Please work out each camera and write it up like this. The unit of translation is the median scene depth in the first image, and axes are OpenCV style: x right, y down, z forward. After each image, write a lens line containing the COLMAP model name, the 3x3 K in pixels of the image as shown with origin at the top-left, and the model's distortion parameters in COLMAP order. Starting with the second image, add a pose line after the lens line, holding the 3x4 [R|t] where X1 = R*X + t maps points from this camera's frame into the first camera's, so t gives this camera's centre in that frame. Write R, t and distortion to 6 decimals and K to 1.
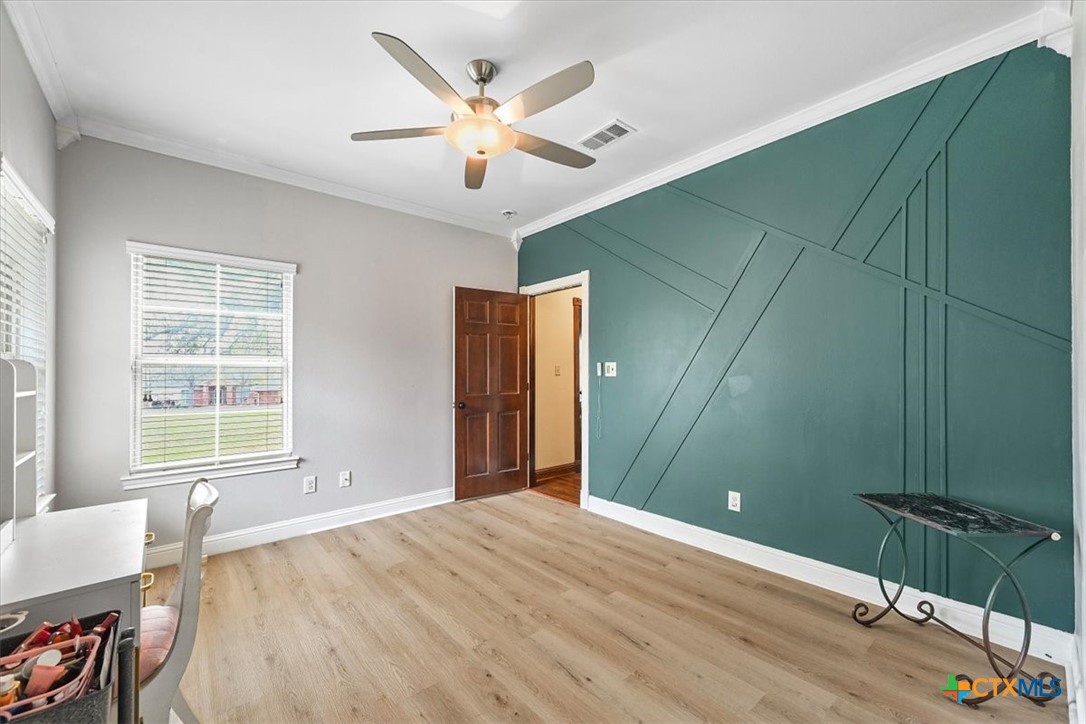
lens RADIAL K [[432.4, 0, 547.5], [0, 432.4, 366.0], [0, 0, 1]] dist [0.000445, 0.000406]
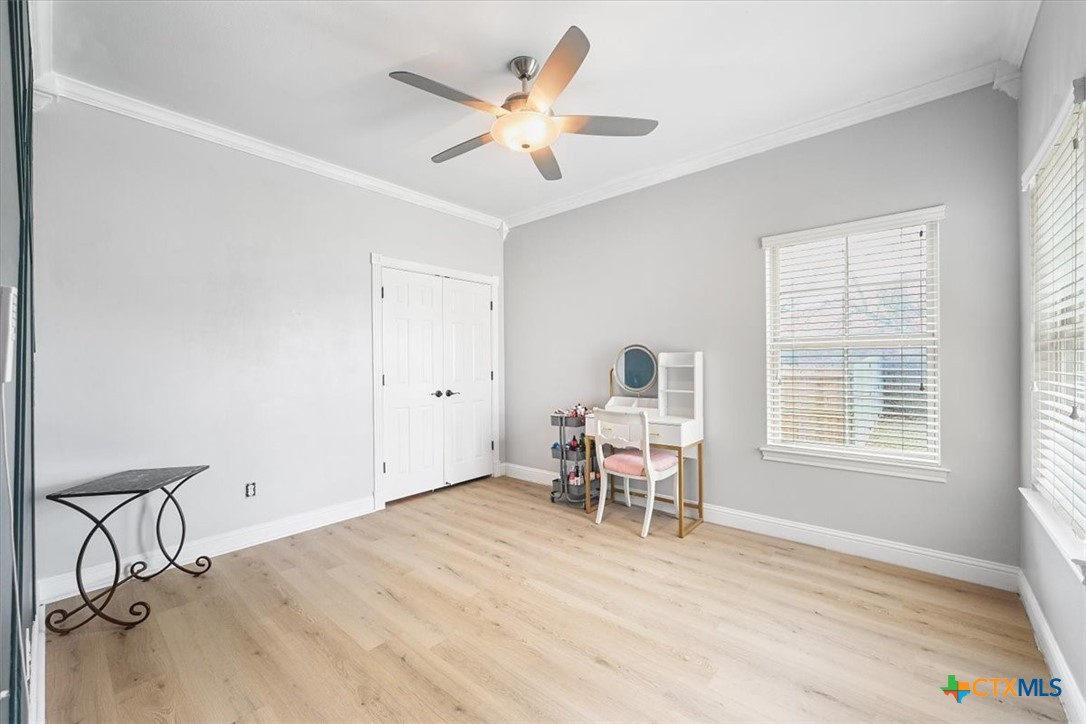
lens RADIAL K [[432.4, 0, 547.5], [0, 432.4, 366.0], [0, 0, 1]] dist [0.000445, 0.000406]
pose [[-0.989695, 0.018626, -0.141973, -0.057664], [0.019541, 0.999796, -0.005051, 0.034207], [0.141850, -0.007773, -0.989858, 1.945666]]
